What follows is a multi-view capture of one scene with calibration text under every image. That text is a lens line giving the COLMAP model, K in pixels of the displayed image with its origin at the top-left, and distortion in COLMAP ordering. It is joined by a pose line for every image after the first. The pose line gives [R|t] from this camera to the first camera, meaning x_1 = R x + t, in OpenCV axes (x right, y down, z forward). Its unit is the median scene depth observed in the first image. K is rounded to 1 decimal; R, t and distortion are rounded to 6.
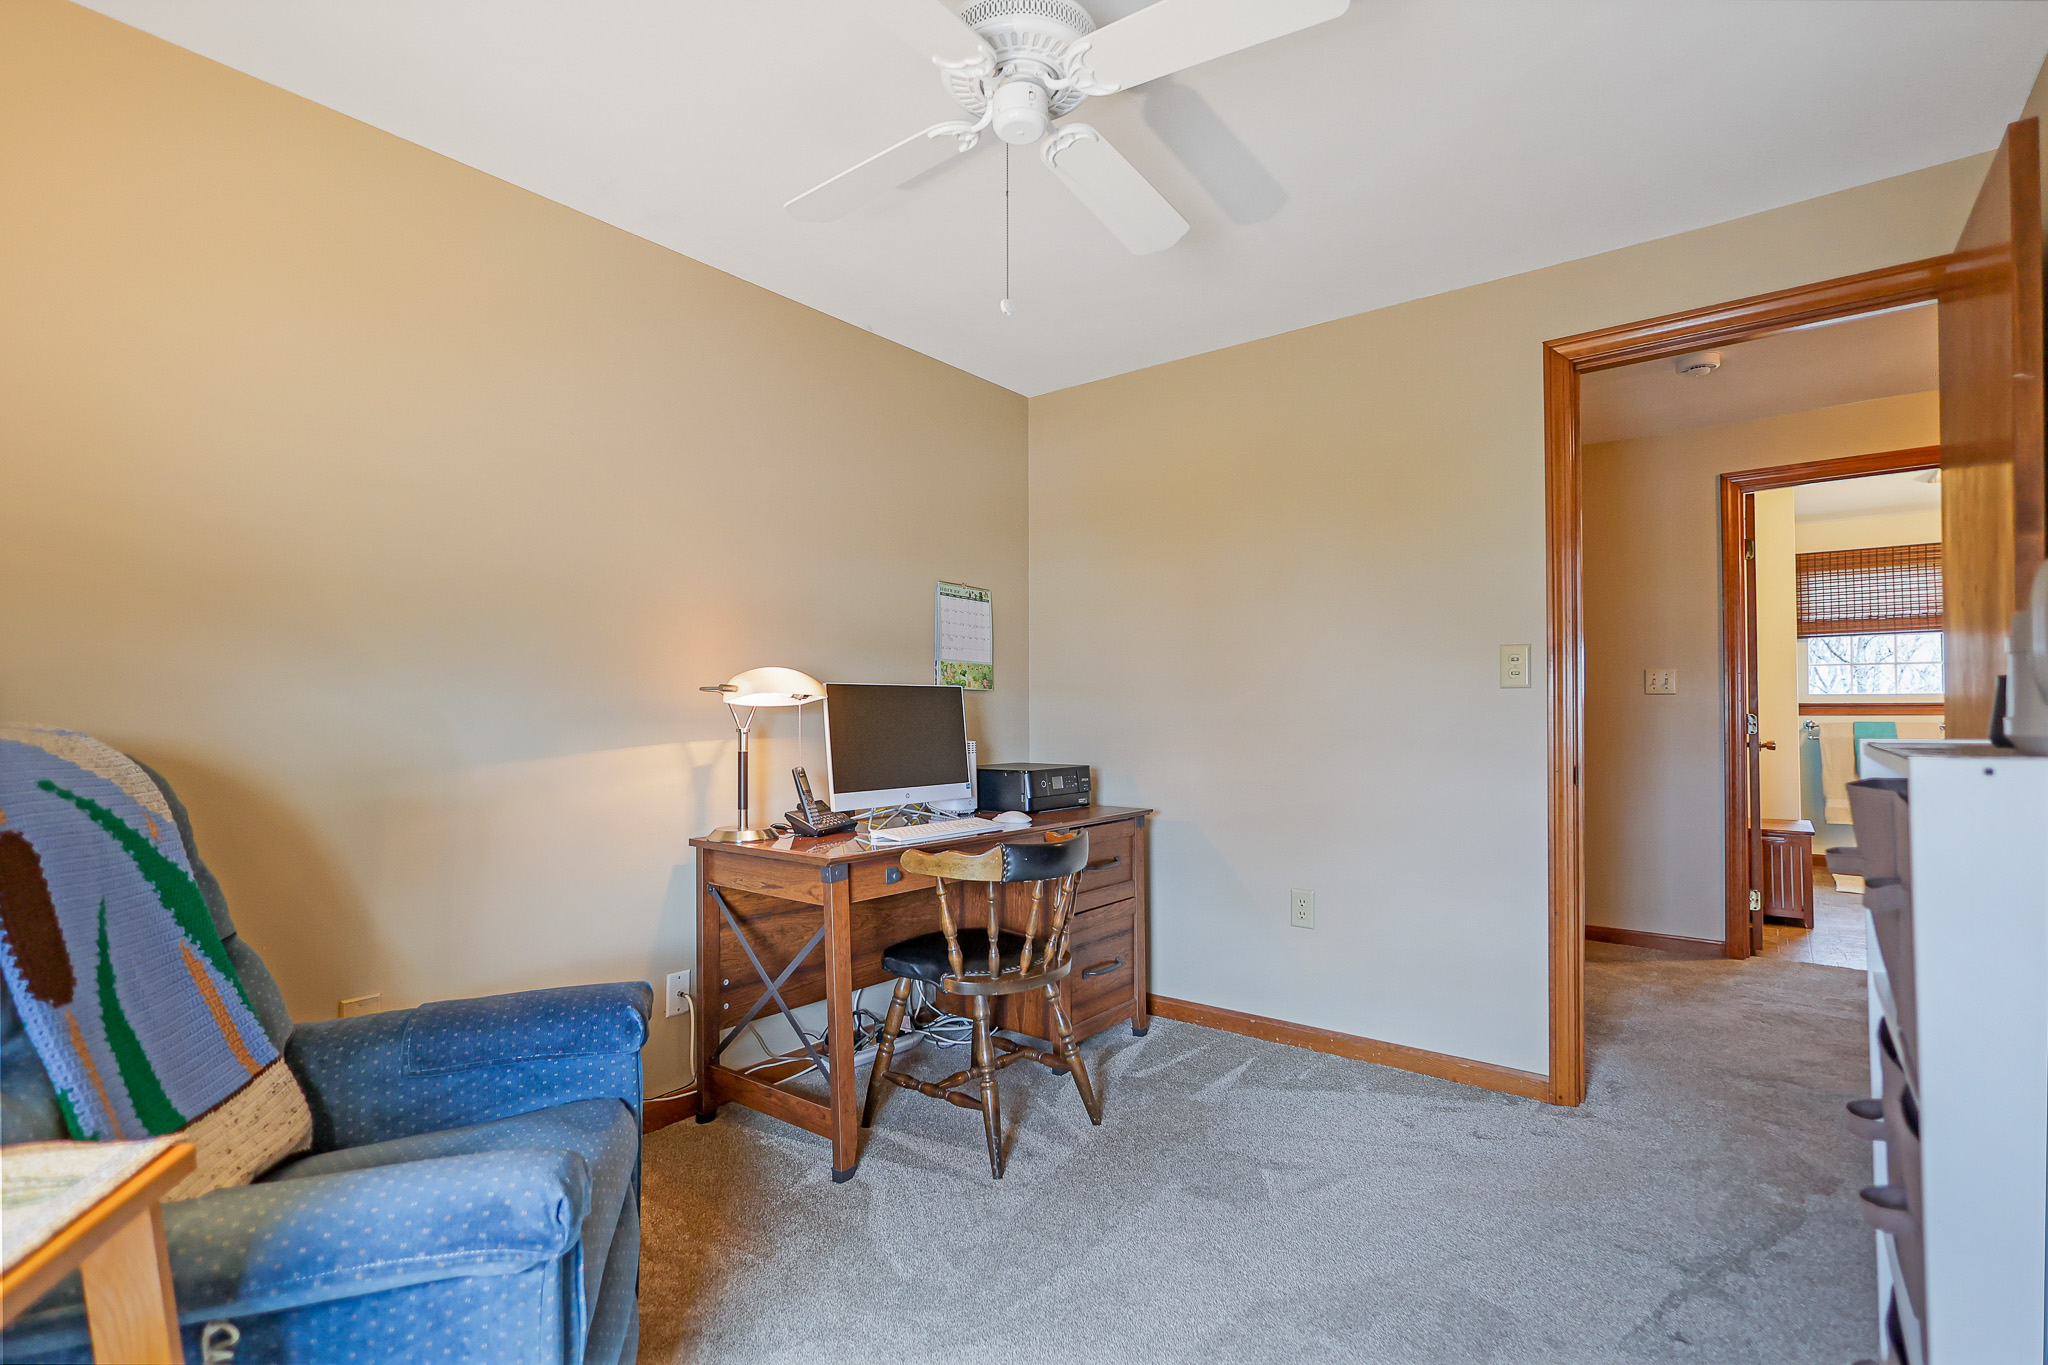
lens RADIAL K [[988.1, 0, 1024.2], [0, 988.1, 695.5], [0, 0, 1]] dist [-0.000912, 0.000417]
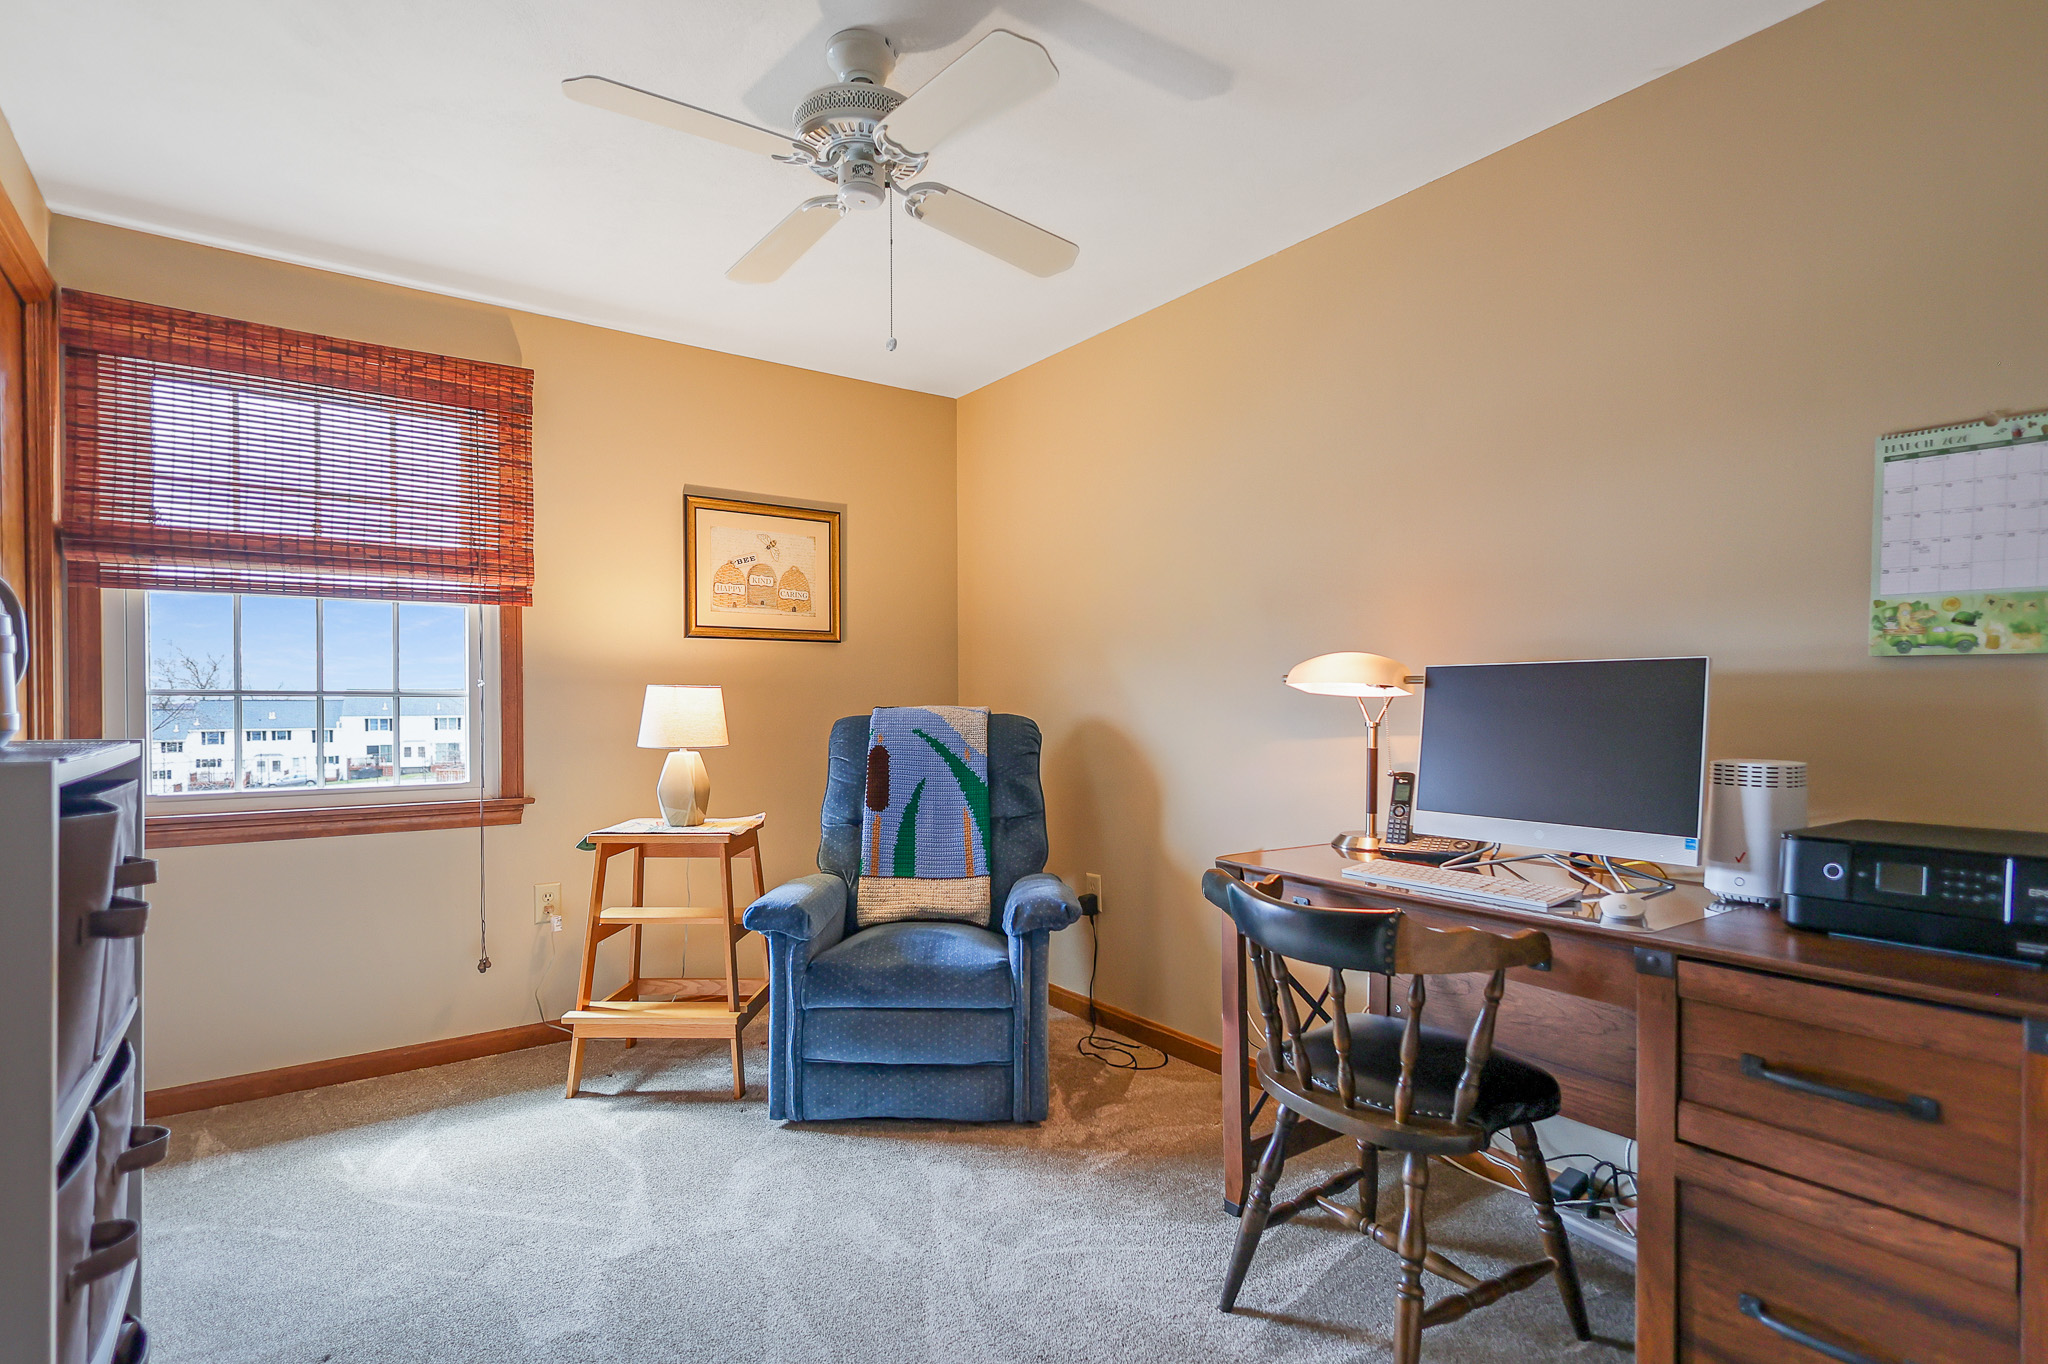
lens RADIAL K [[988.1, 0, 1024.2], [0, 988.1, 695.0], [0, 0, 1]] dist [-0.000912, 0.000417]
pose [[-0.237622, 0.002645, -0.971354, 0.528595], [0.011384, 0.999935, -0.000062, 0.008096], [0.971291, -0.011072, -0.237637, 0.758274]]
